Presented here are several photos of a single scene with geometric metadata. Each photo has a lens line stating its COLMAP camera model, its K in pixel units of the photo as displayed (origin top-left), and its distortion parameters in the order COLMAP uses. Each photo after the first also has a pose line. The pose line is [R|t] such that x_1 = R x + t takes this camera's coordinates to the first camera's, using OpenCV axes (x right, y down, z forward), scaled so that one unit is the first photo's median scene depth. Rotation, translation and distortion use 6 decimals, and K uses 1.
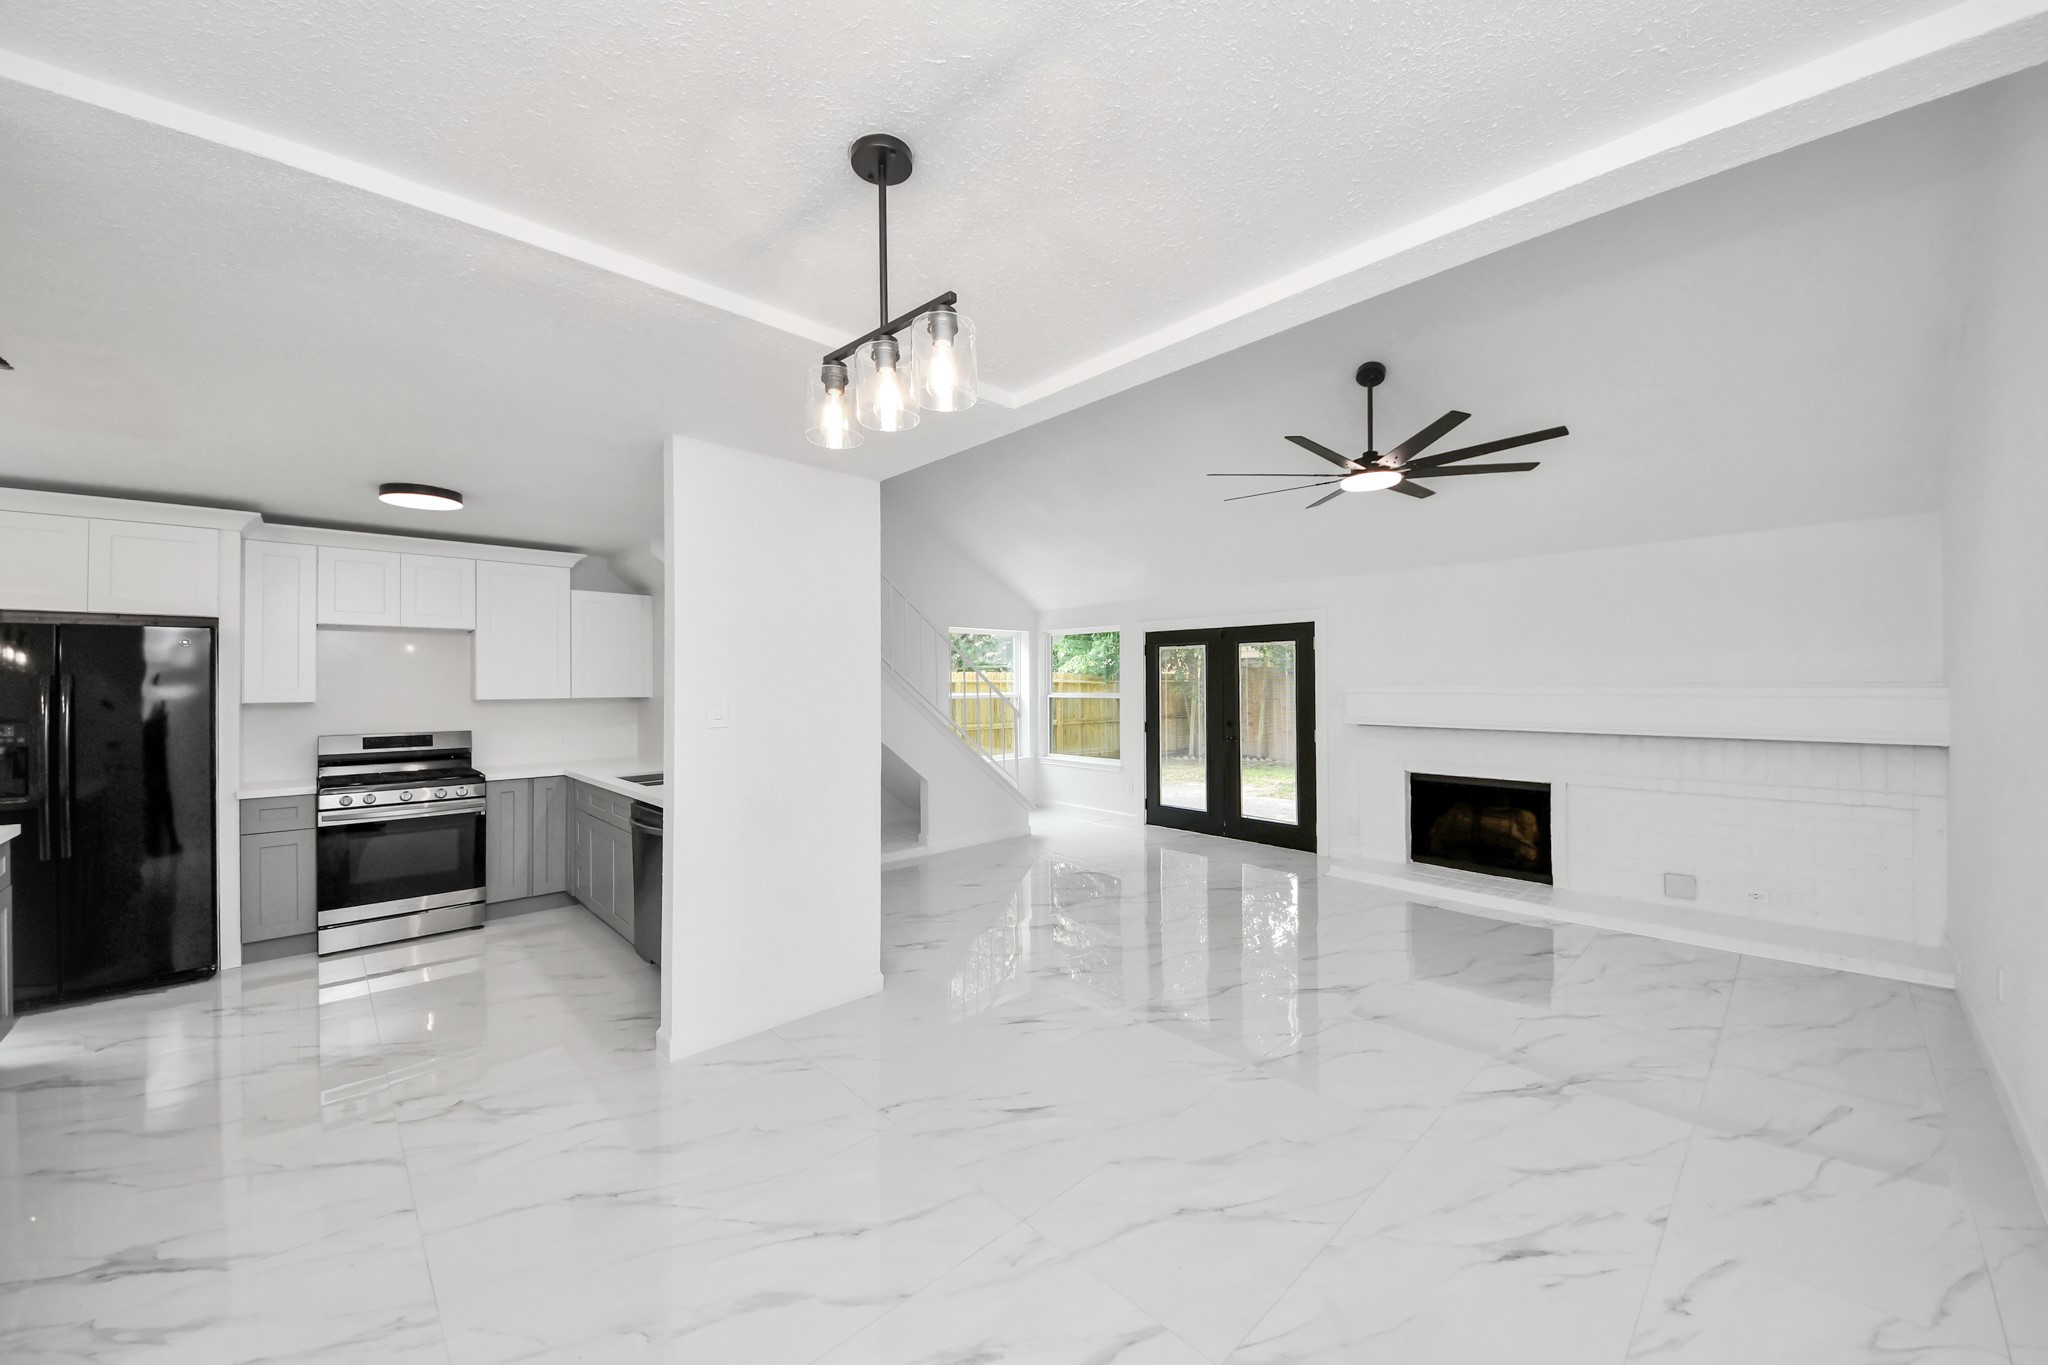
lens RADIAL K [[722.6, 0, 995.6], [0, 722.6, 679.5], [0, 0, 1]] dist [0.022481, -0.014451]
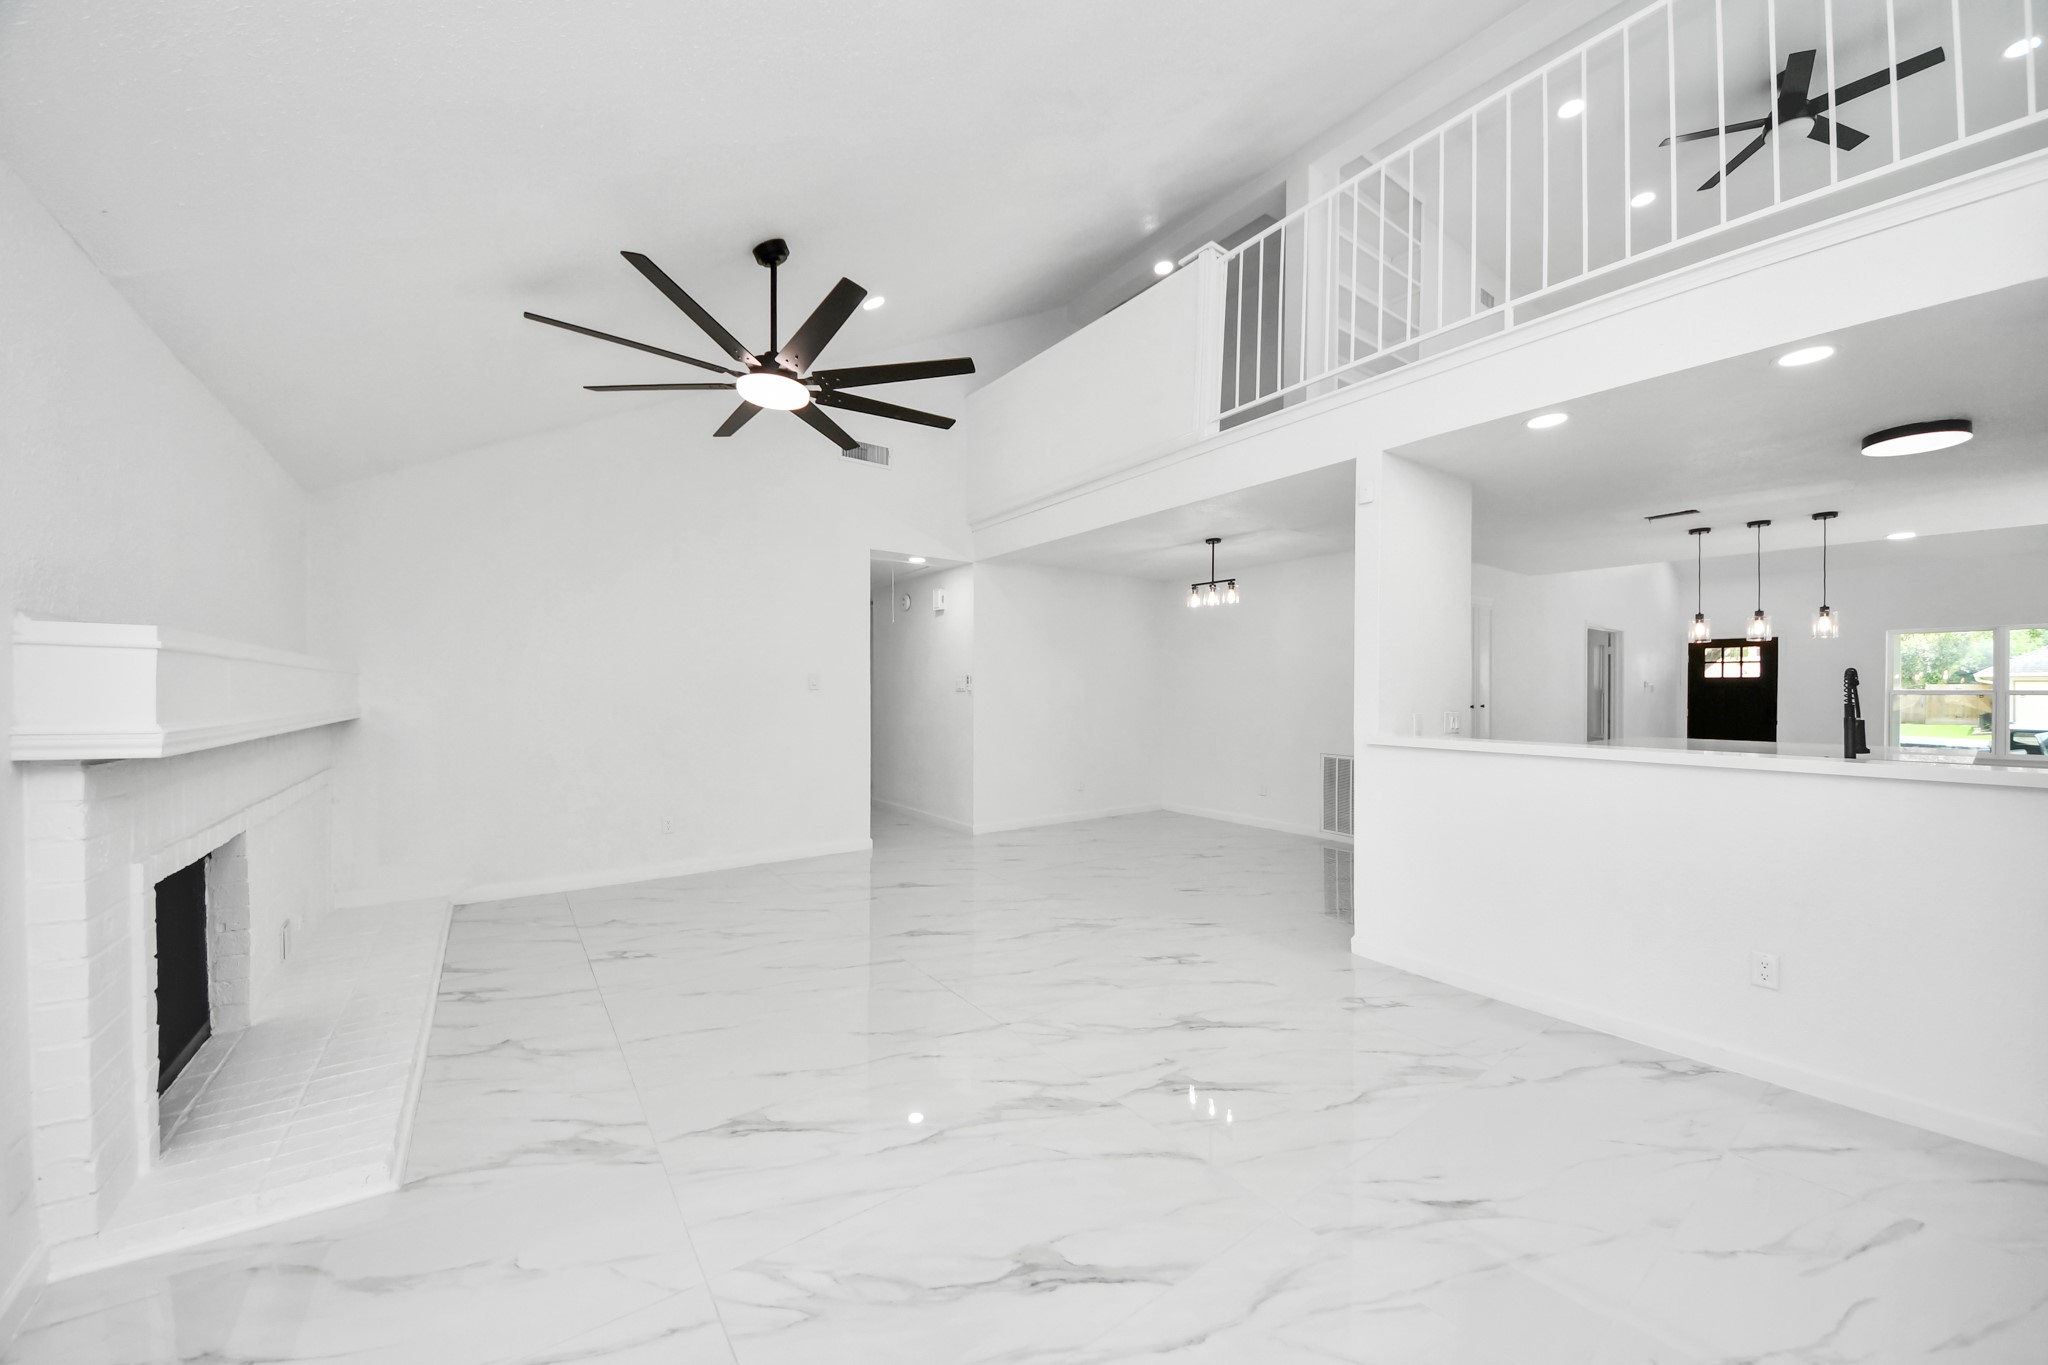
lens RADIAL K [[731.6, 0, 1019.1], [0, 731.6, 688.0], [0, 0, 1]] dist [0.037219, -0.023986]
pose [[-0.994837, 0.002188, 0.101463, 0.146359], [0.001400, 0.999968, -0.007839, 0.041671], [-0.101477, -0.007656, -0.994808, 1.465942]]
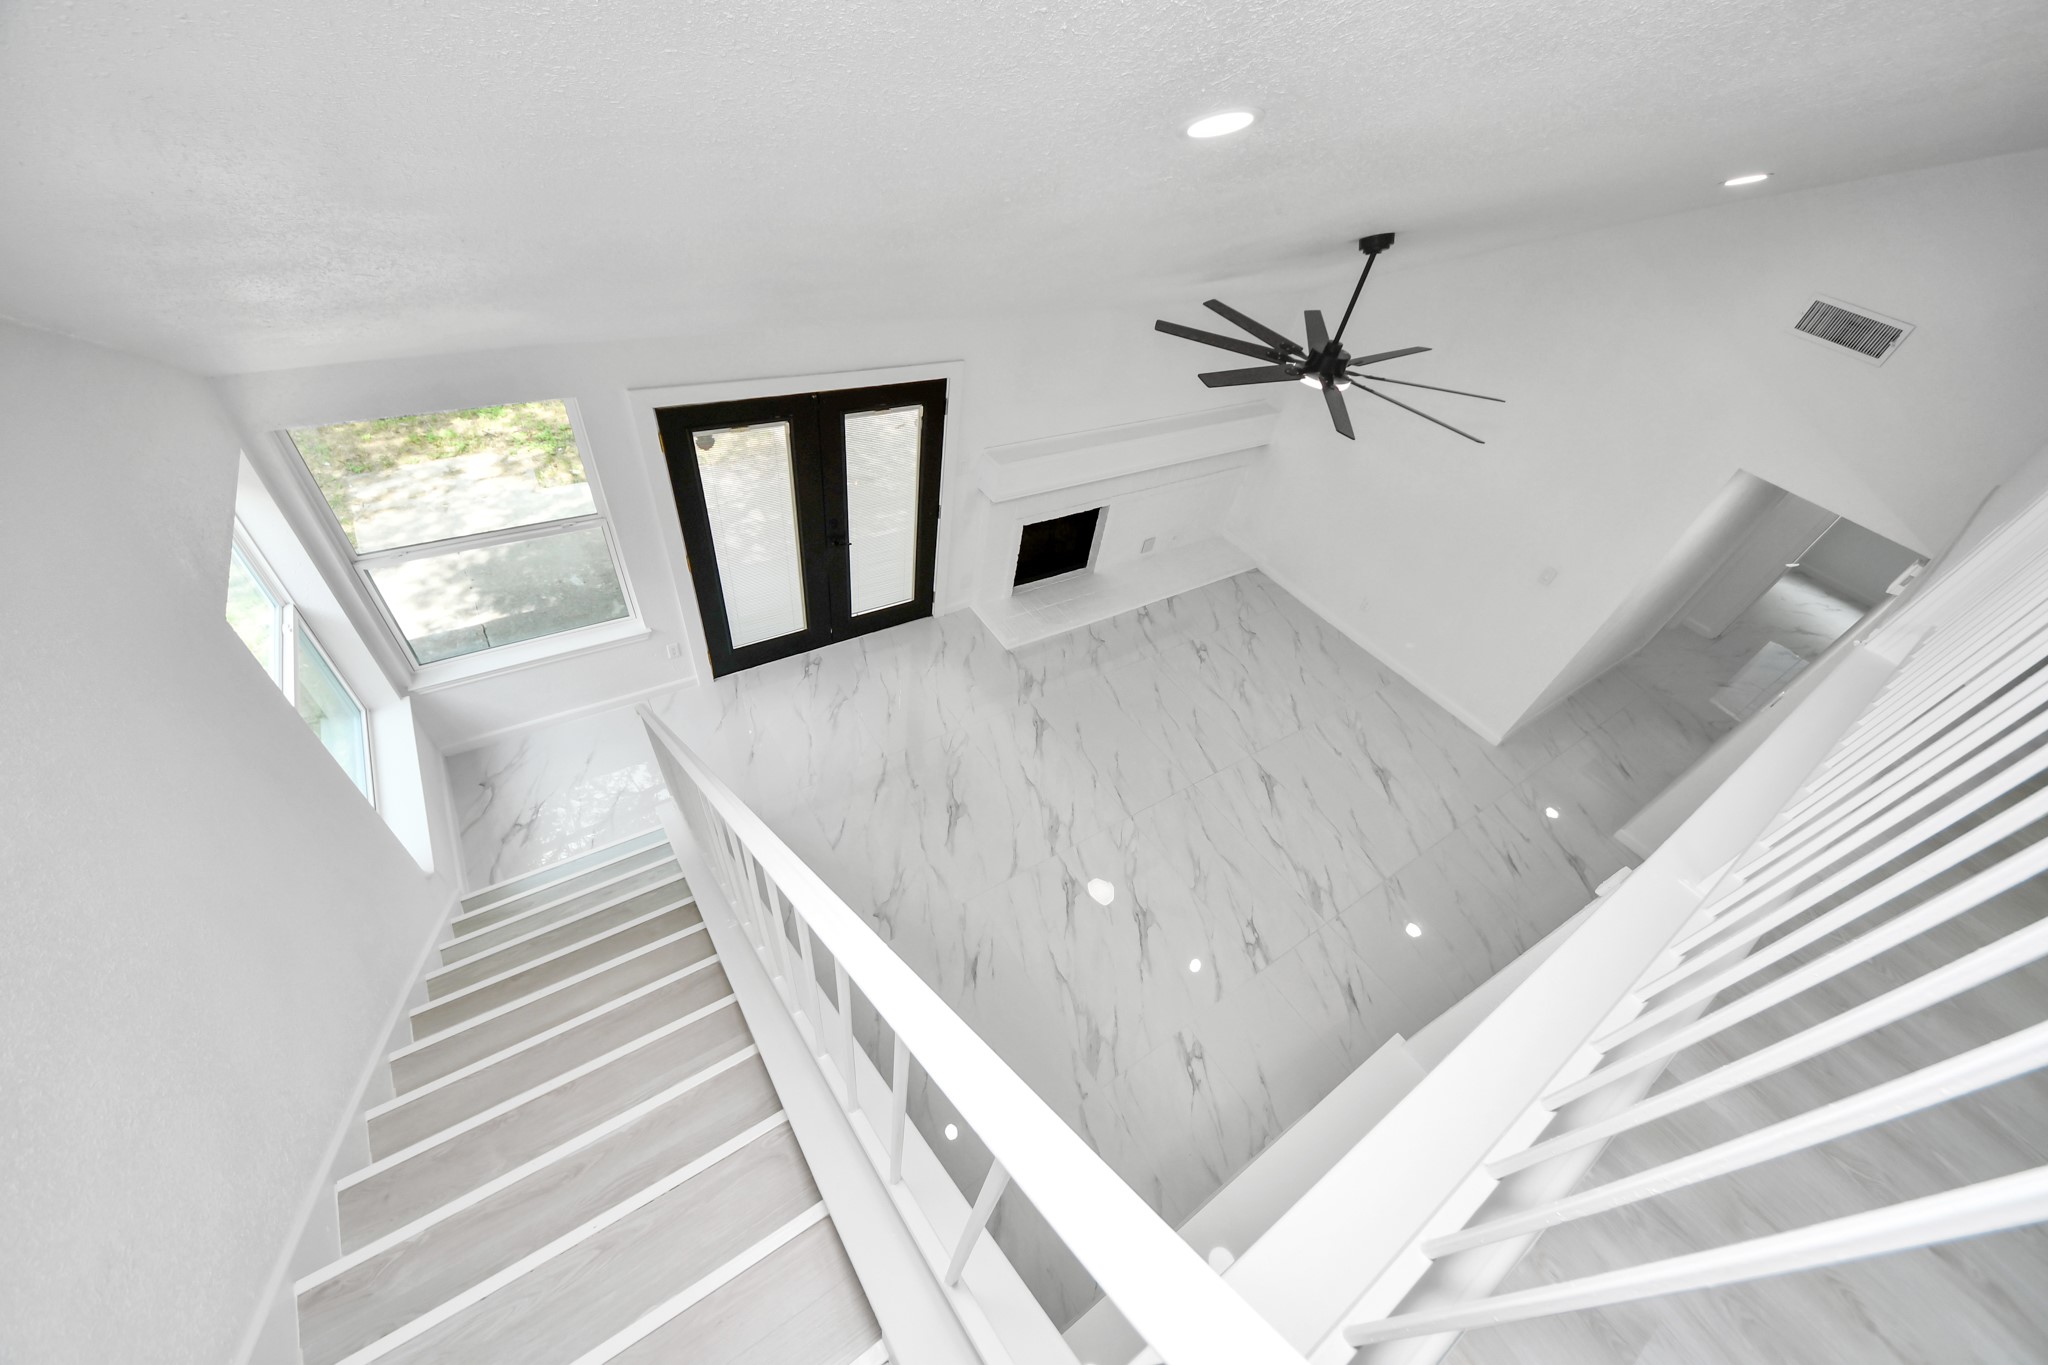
lens RADIAL K [[734.5, 0, 1014.4], [0, 734.5, 691.5], [0, 0, 1]] dist [0.062431, 0.000001]
pose [[0.149912, -0.675251, 0.722193, -0.418478], [-0.136581, 0.709301, 0.691548, -0.497054], [-0.979220, -0.202310, 0.014106, 1.071420]]
